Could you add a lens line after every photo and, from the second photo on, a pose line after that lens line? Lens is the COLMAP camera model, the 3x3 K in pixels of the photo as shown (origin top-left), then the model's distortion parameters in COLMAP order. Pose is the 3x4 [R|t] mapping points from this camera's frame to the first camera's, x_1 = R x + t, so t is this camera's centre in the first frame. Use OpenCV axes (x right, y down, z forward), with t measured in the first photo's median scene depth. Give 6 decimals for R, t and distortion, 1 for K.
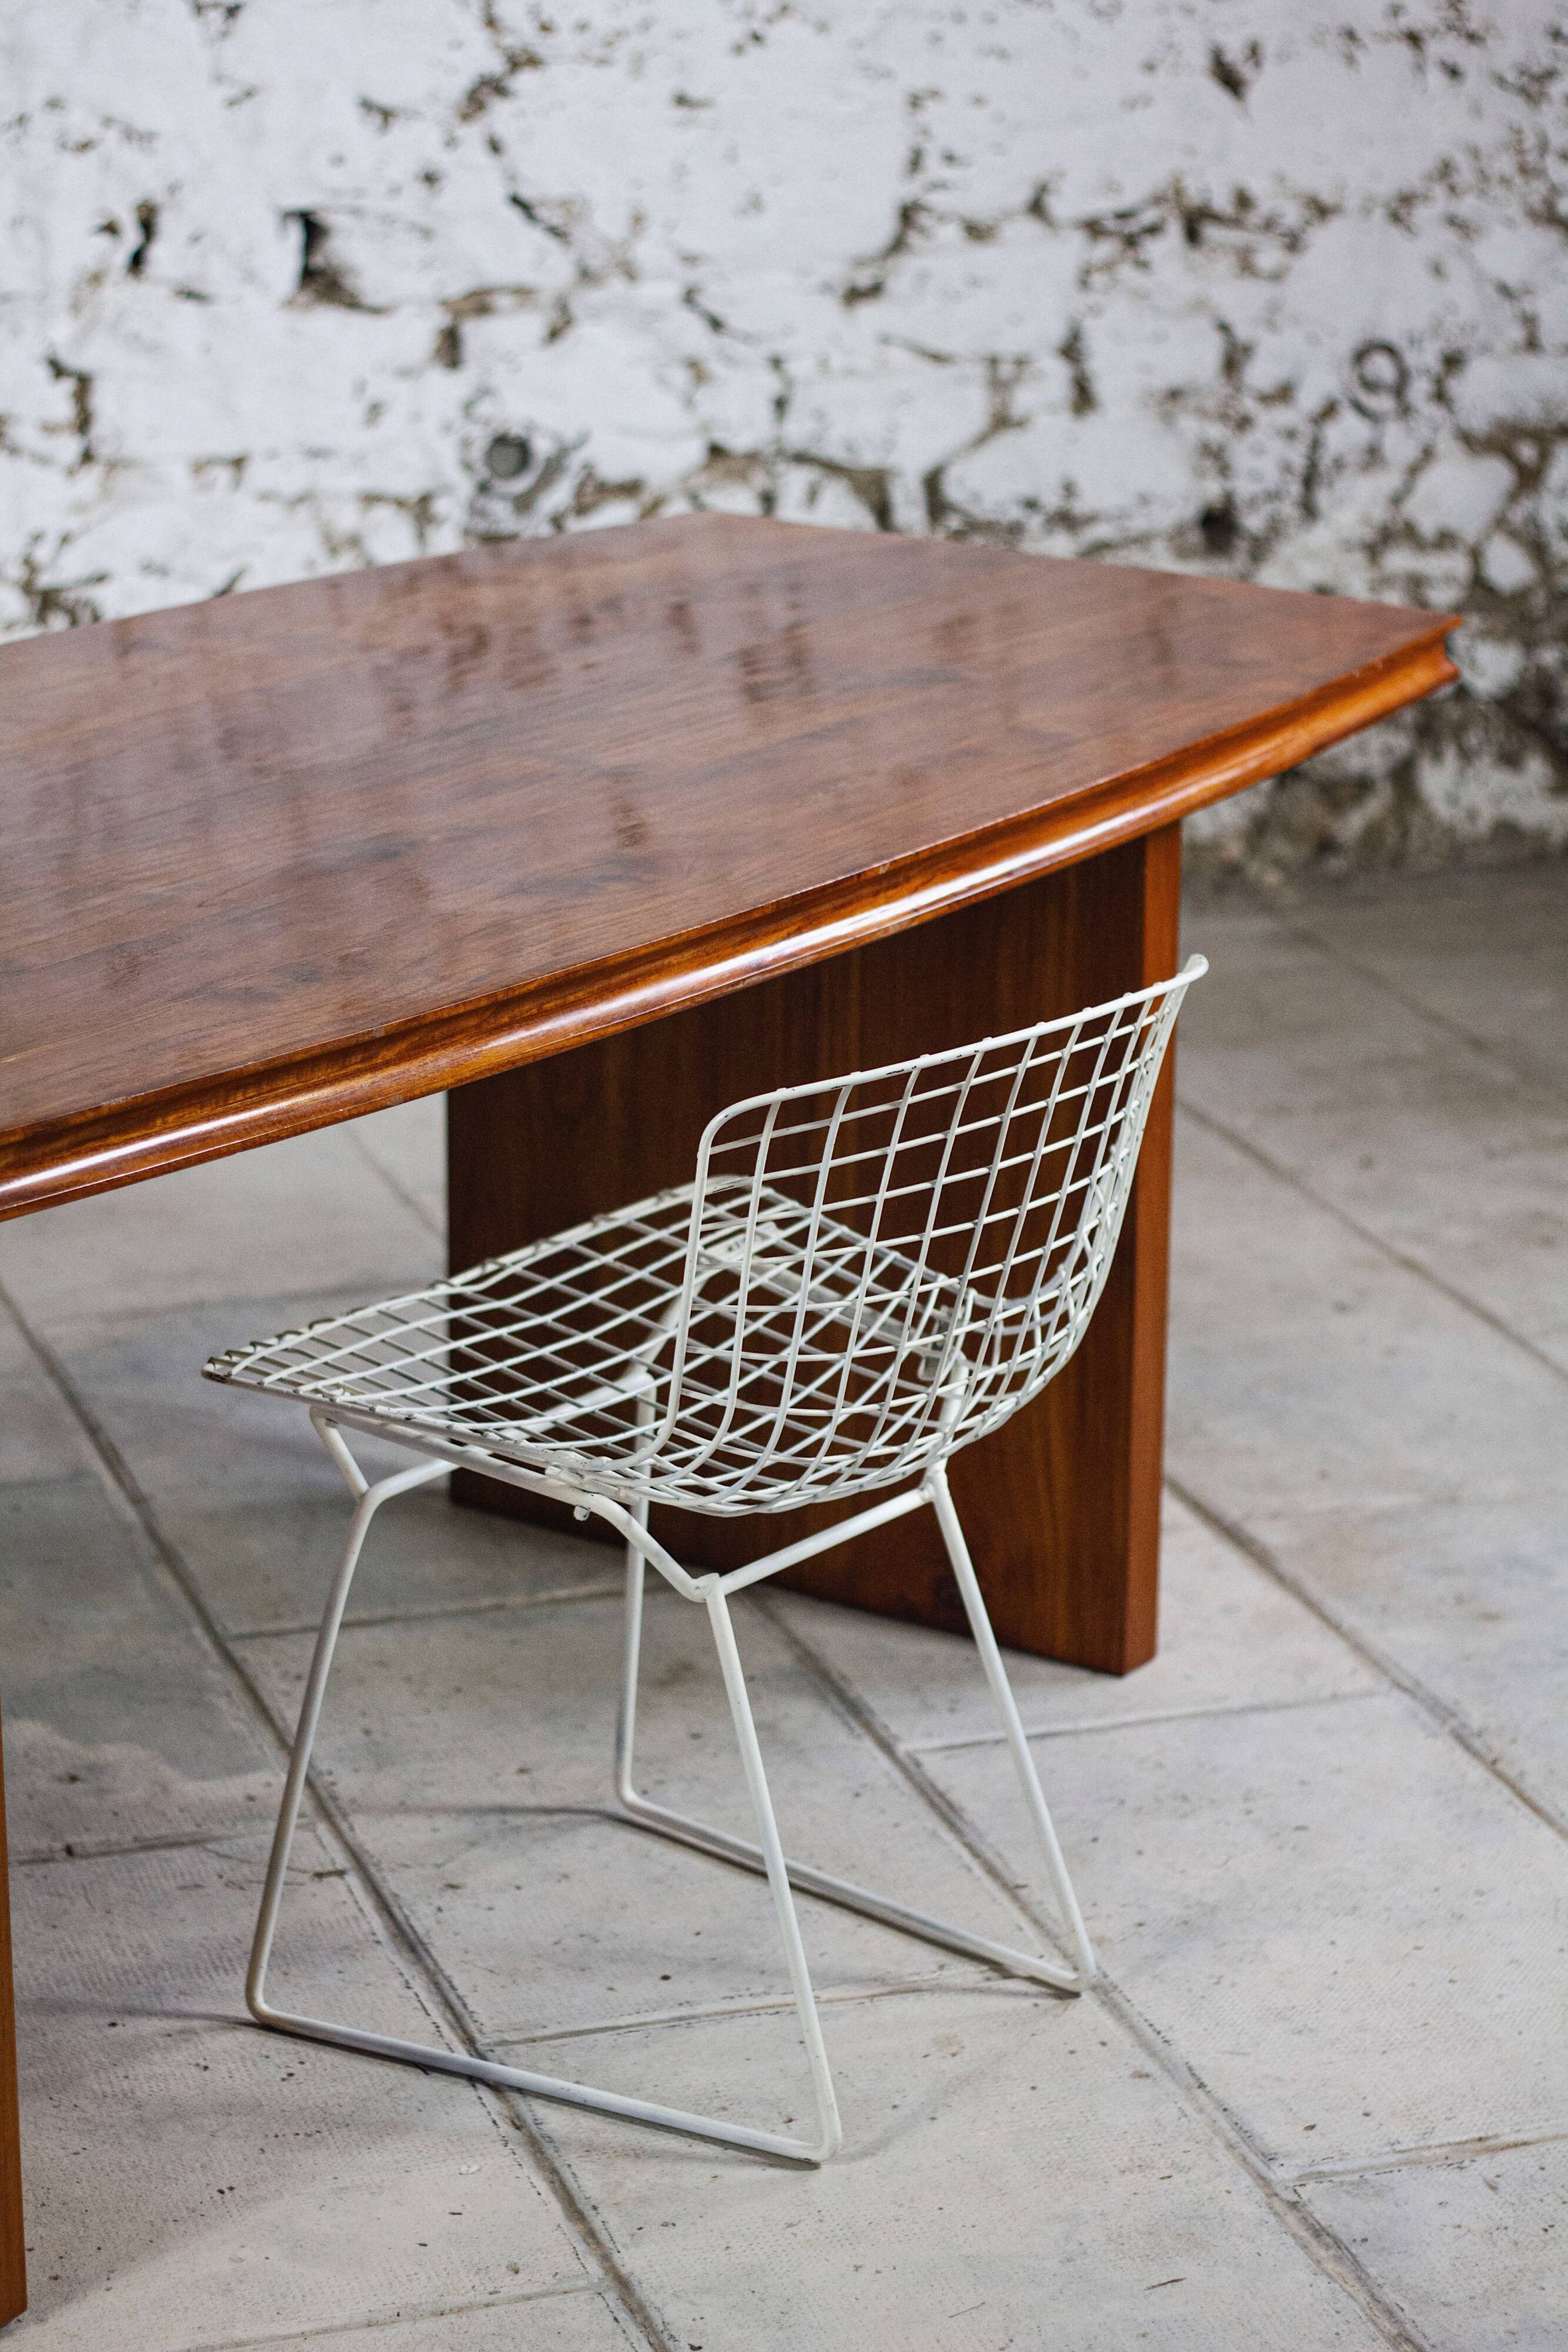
lens RADIAL K [[5495.0, 0, 785.6], [0, 5495.0, 1210.8], [0, 0, 1]] dist [-0.092532, -0.086546]
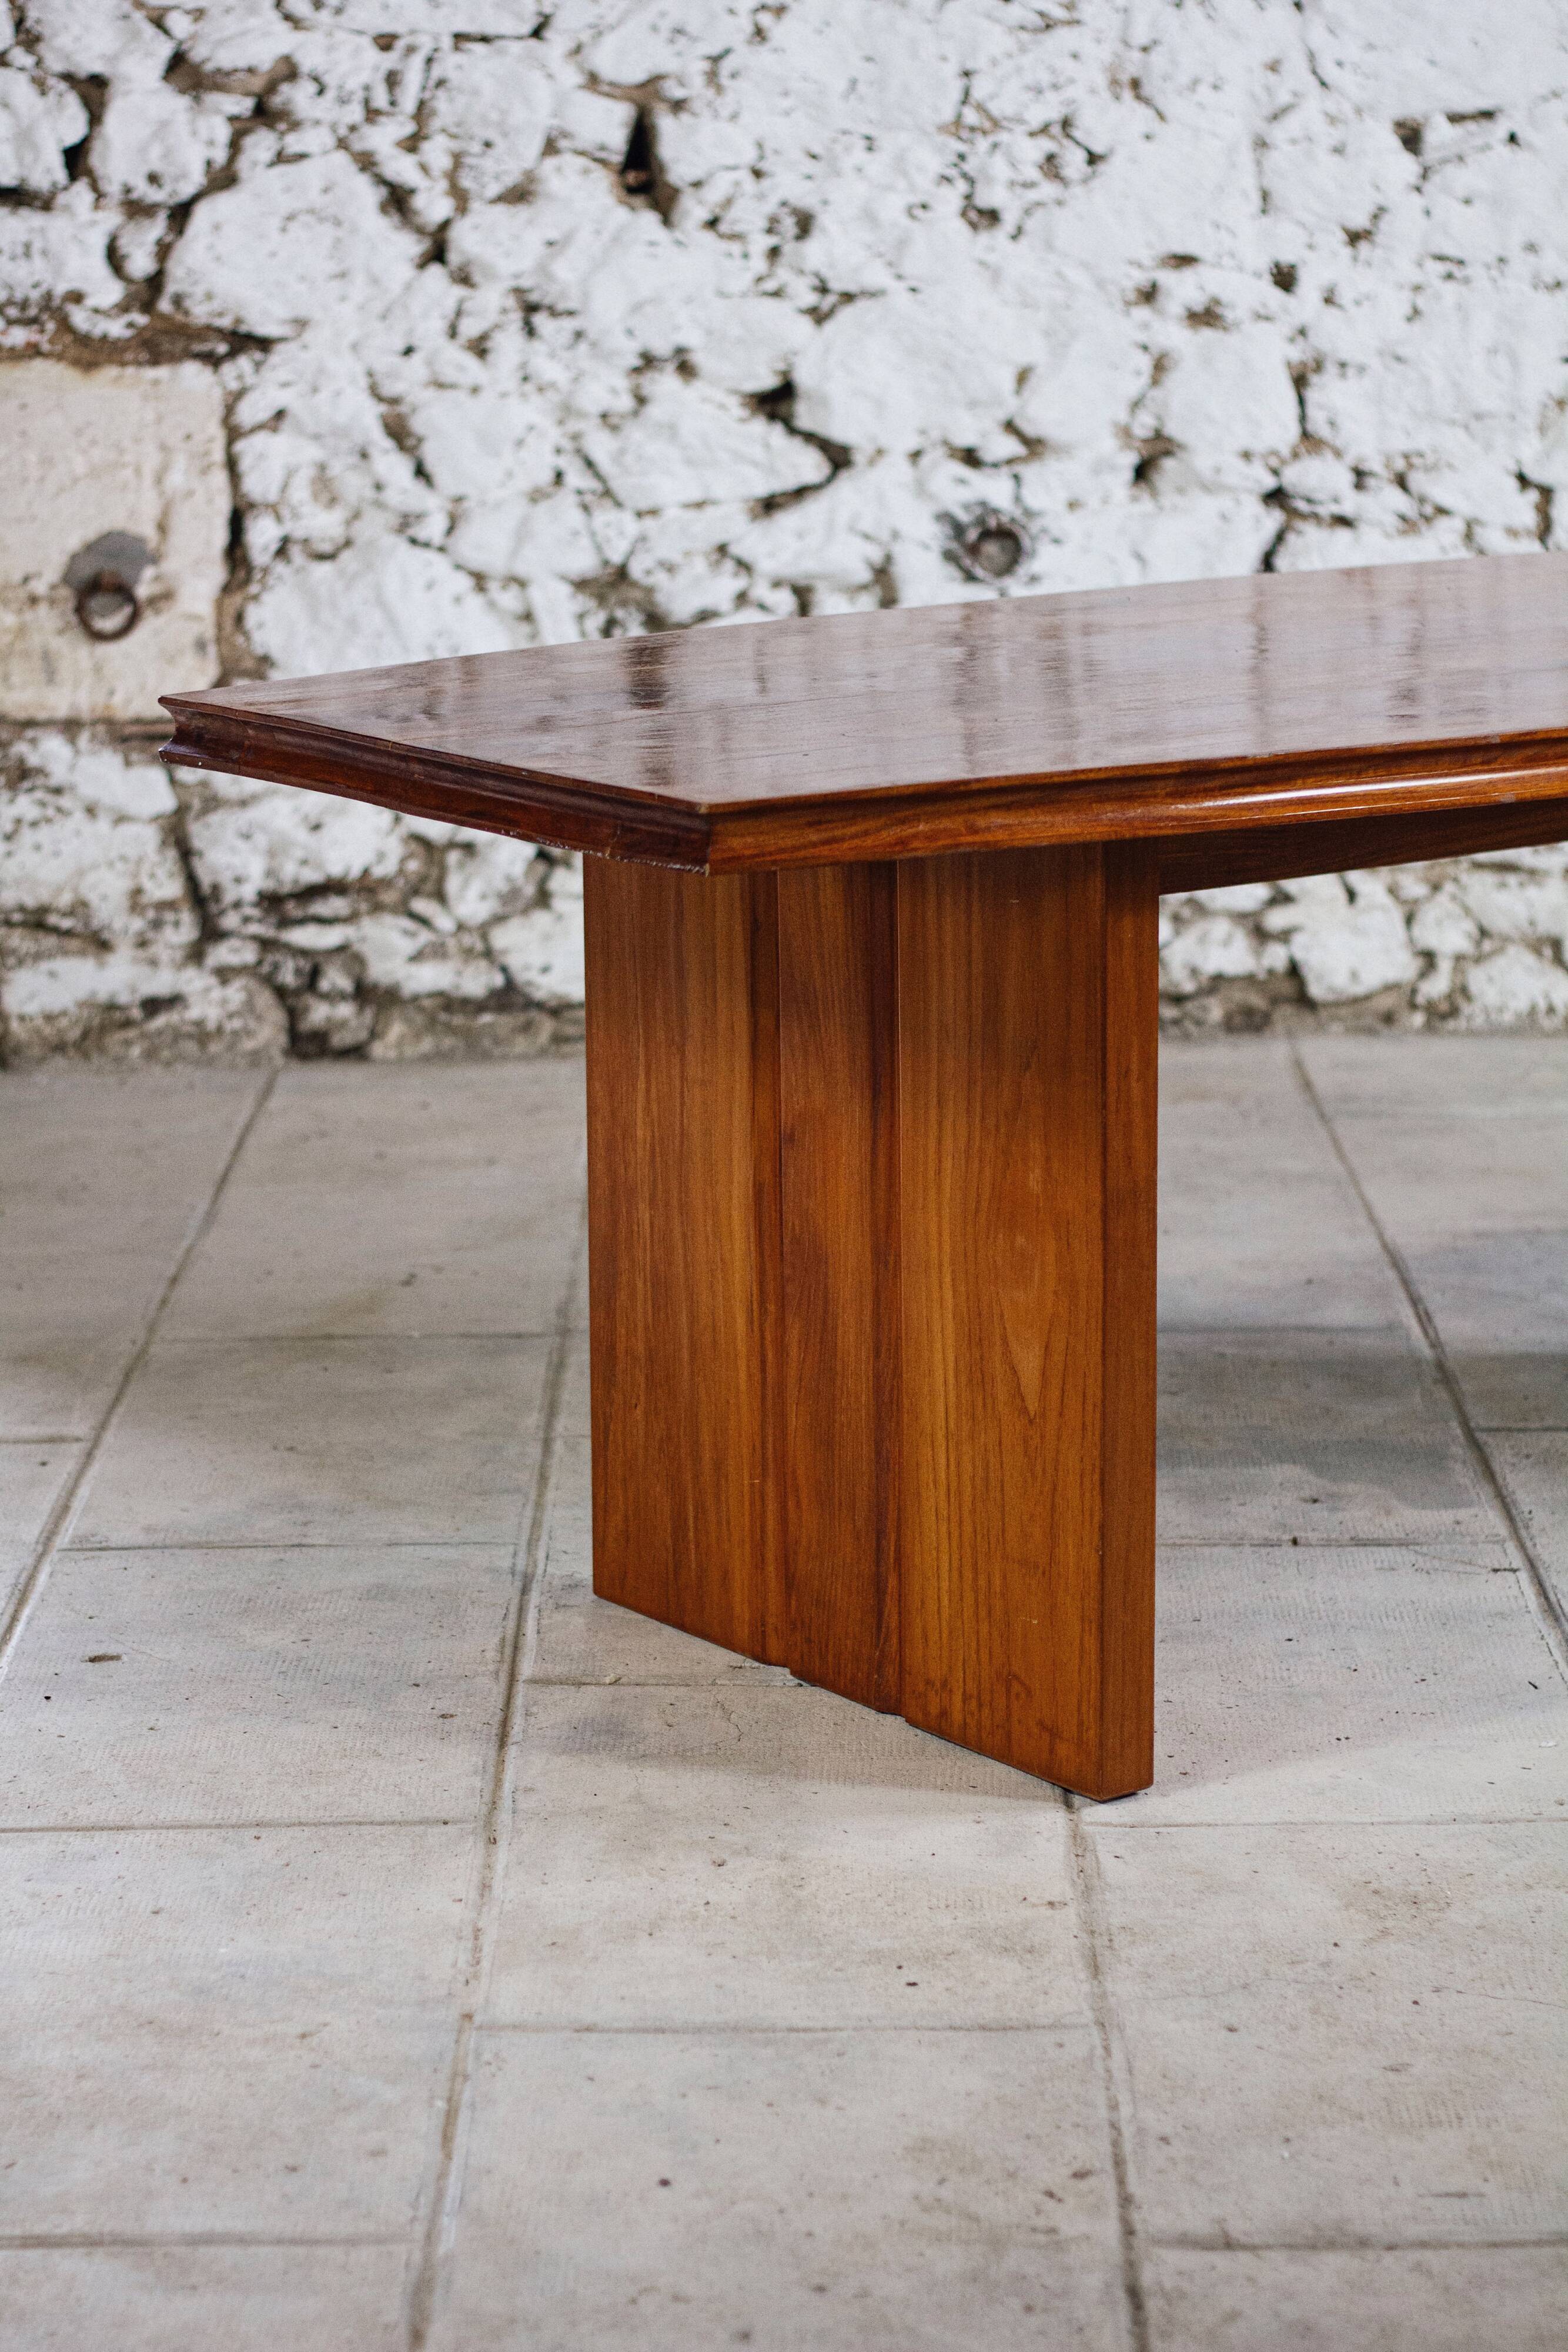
lens RADIAL K [[5495.0, 0, 785.6], [0, 5495.0, 1210.8], [0, 0, 1]] dist [-0.092532, -0.086546]
pose [[0.946589, 0.056290, -0.317492, 0.092282], [-0.084004, 0.993693, -0.074276, 0.094974], [0.311309, 0.096980, 0.945347, -0.112172]]
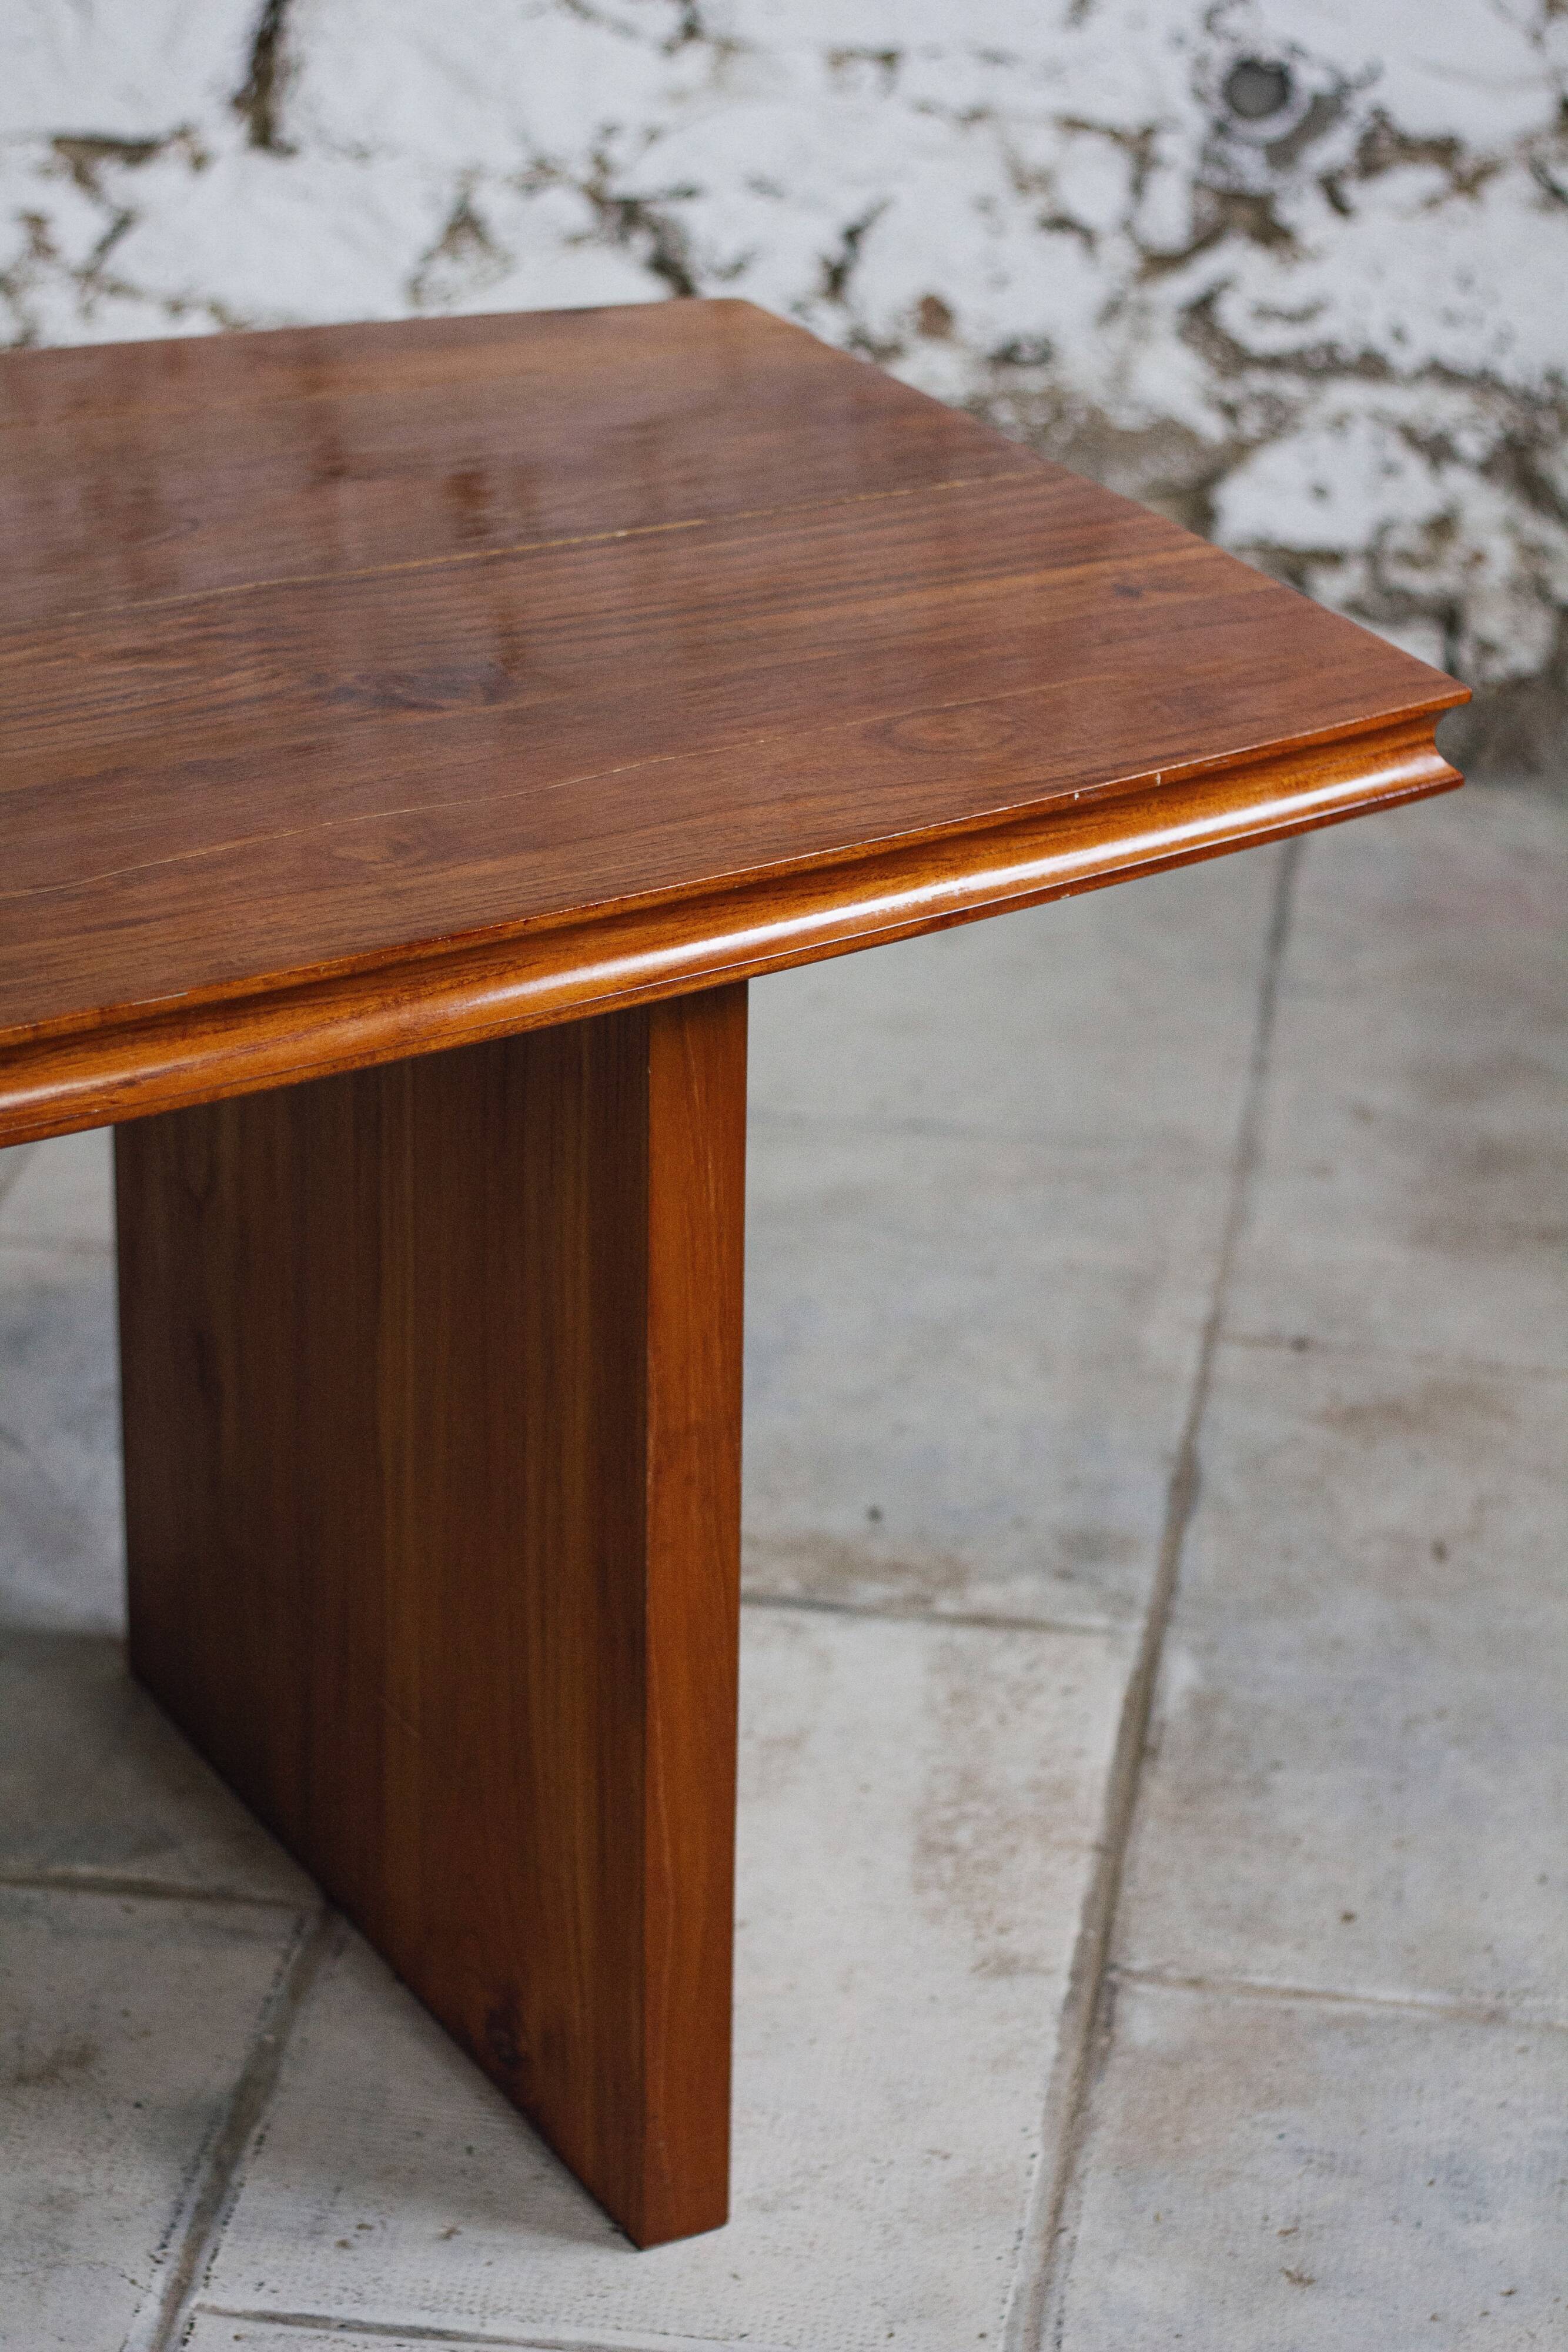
lens RADIAL K [[5495.0, 0, 785.6], [0, 5495.0, 1210.8], [0, 0, 1]] dist [-0.092532, -0.086546]
pose [[0.893395, 0.196075, -0.404228, 0.223752], [-0.145031, 0.977435, 0.153578, -0.096982], [0.425219, -0.078580, 0.901673, 0.313214]]
